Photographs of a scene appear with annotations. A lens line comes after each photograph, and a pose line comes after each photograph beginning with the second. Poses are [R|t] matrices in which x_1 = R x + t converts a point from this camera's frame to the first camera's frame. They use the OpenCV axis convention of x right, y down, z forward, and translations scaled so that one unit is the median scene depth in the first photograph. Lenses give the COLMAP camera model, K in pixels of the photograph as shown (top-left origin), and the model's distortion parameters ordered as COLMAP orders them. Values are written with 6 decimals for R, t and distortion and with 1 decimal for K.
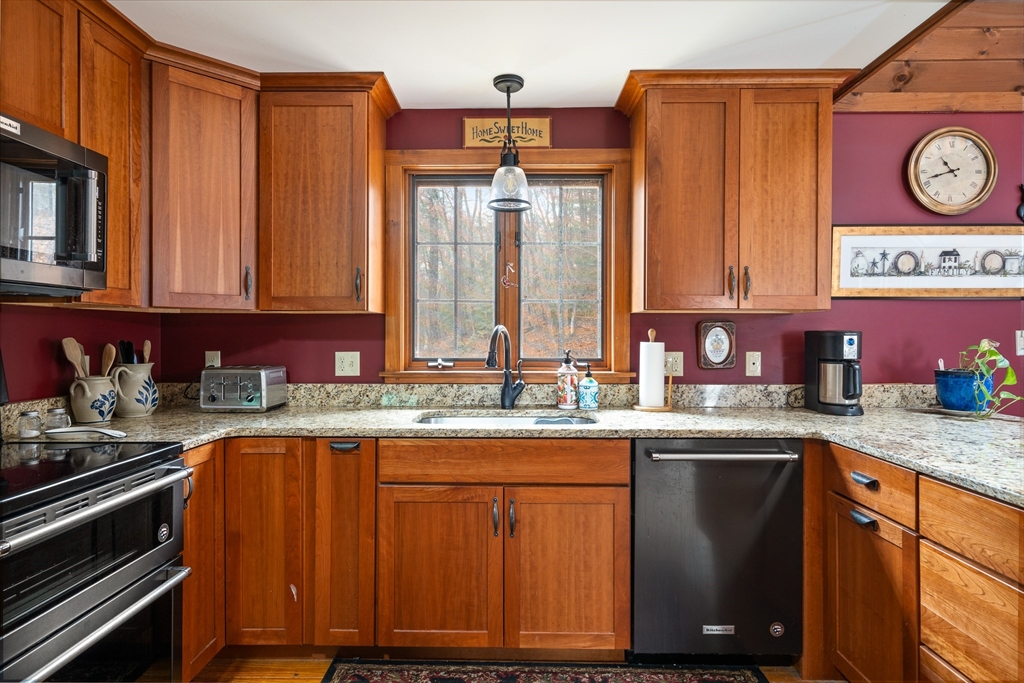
lens RADIAL K [[592.5, 0, 508.6], [0, 592.5, 334.8], [0, 0, 1]] dist [0.012943, -0.001895]
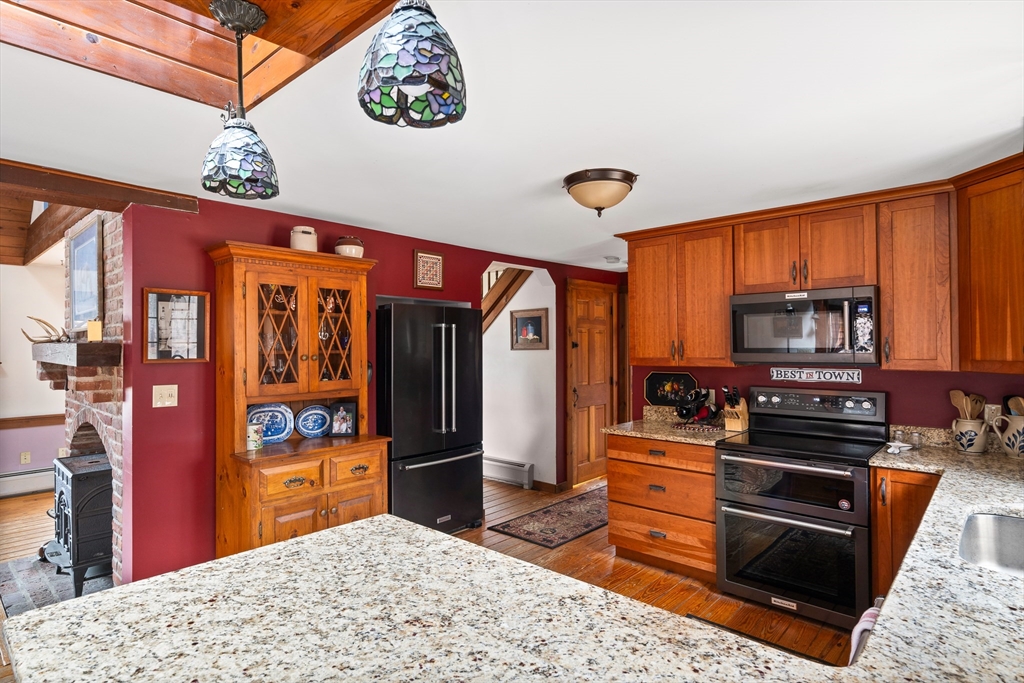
lens RADIAL K [[540.2, 0, 509.7], [0, 540.2, 344.3], [0, 0, 1]] dist [0.005003, 0.001633]
pose [[-0.656952, -0.001429, -0.753931, 0.805921], [0.002768, 0.999987, -0.004308, -0.085045], [0.753927, -0.004917, -0.656939, 0.834120]]
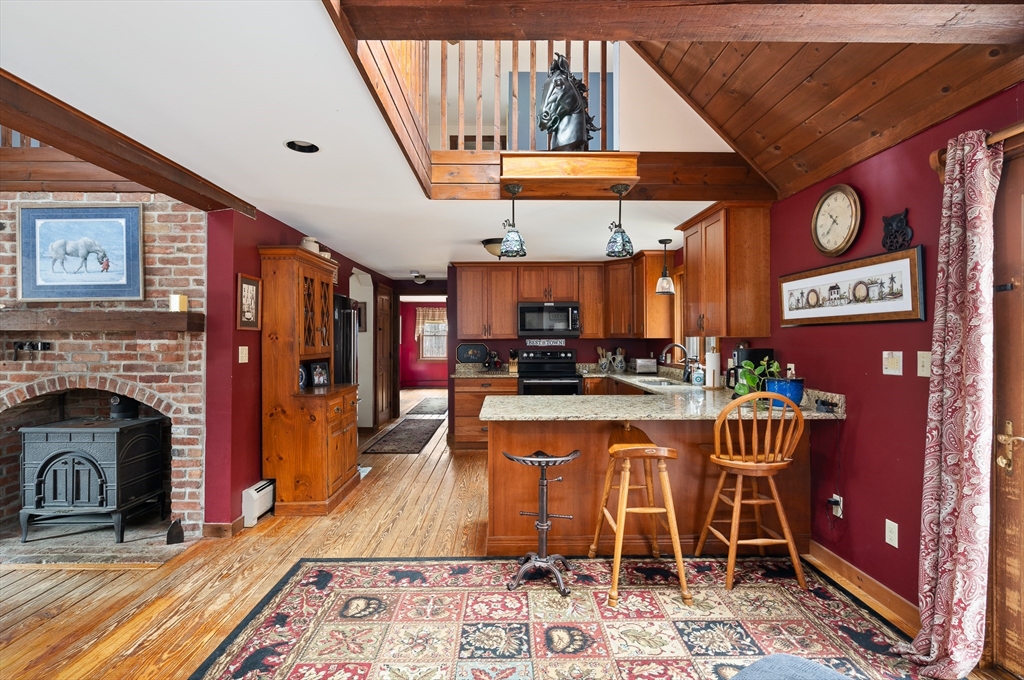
lens RADIAL K [[480.7, 0, 509.3], [0, 480.7, 340.0], [0, 0, 1]] dist [-0.007991, 0.004999]
pose [[0.029632, -0.000852, -0.999561, 1.716286], [0.001141, 0.999999, -0.000818, -0.027821], [0.999560, -0.001116, 0.029633, 0.294143]]
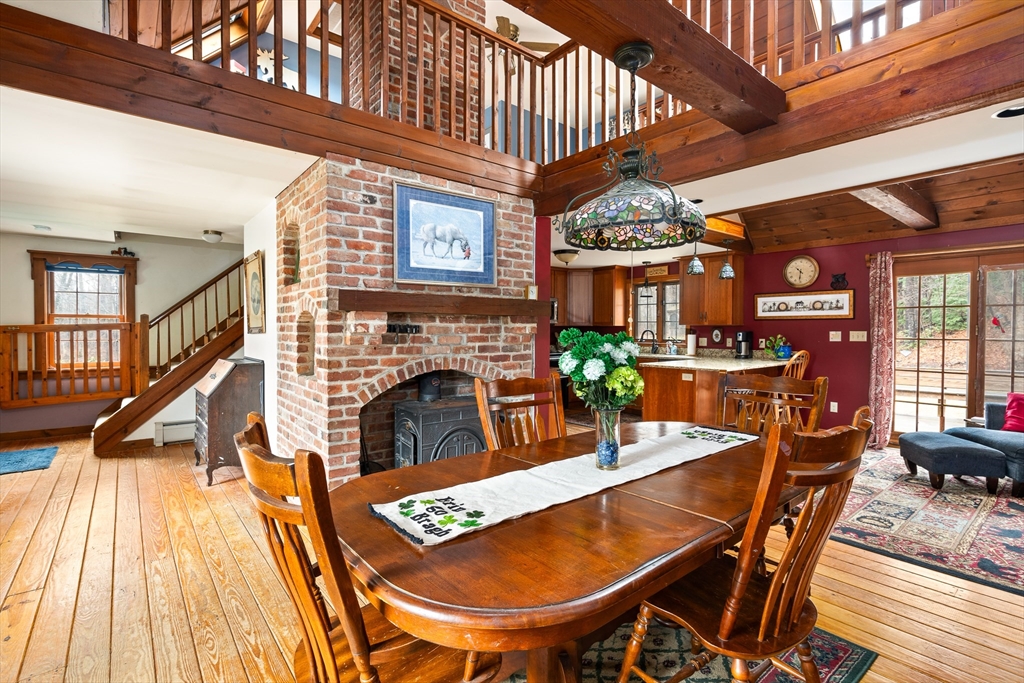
lens RADIAL K [[480.7, 0, 510.3], [0, 480.7, 336.8], [0, 0, 1]] dist [-0.007991, 0.004999]
pose [[0.645864, 0.013011, -0.763341, 1.545554], [-0.001680, 0.999877, 0.015621, -0.014411], [0.763450, -0.008807, 0.645806, -1.382262]]
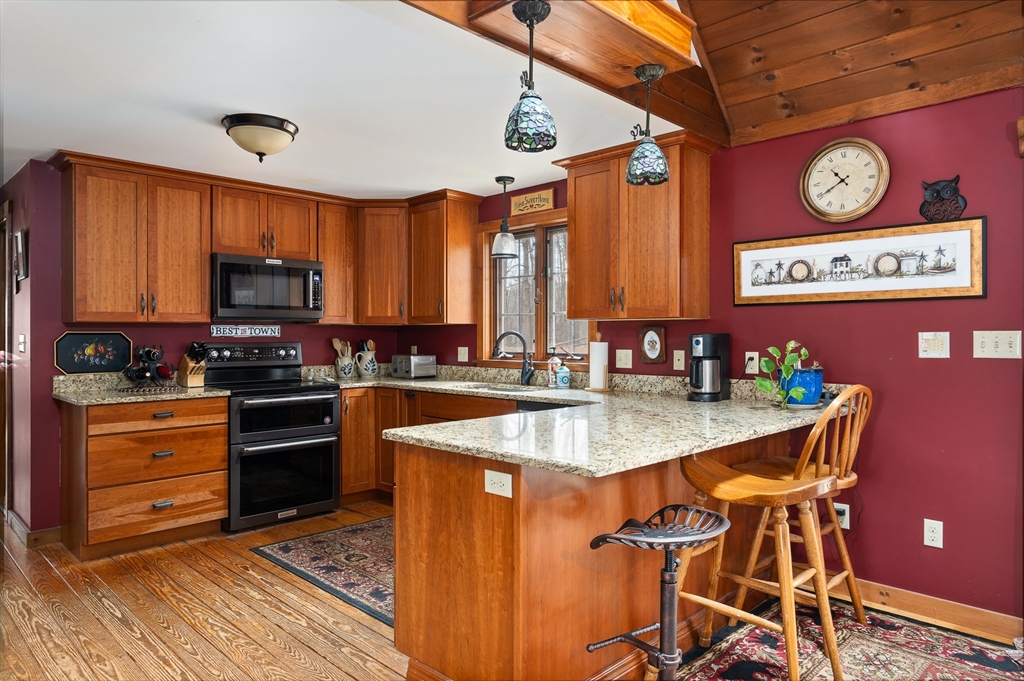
lens RADIAL K [[649.4, 0, 507.9], [0, 649.4, 339.4], [0, 0, 1]] dist [0.002067, 0.001937]
pose [[0.718046, 0.002012, -0.695993, 1.114815], [0.001017, 0.999992, 0.003940, -0.000350], [0.695995, -0.003537, 0.718038, -0.230532]]
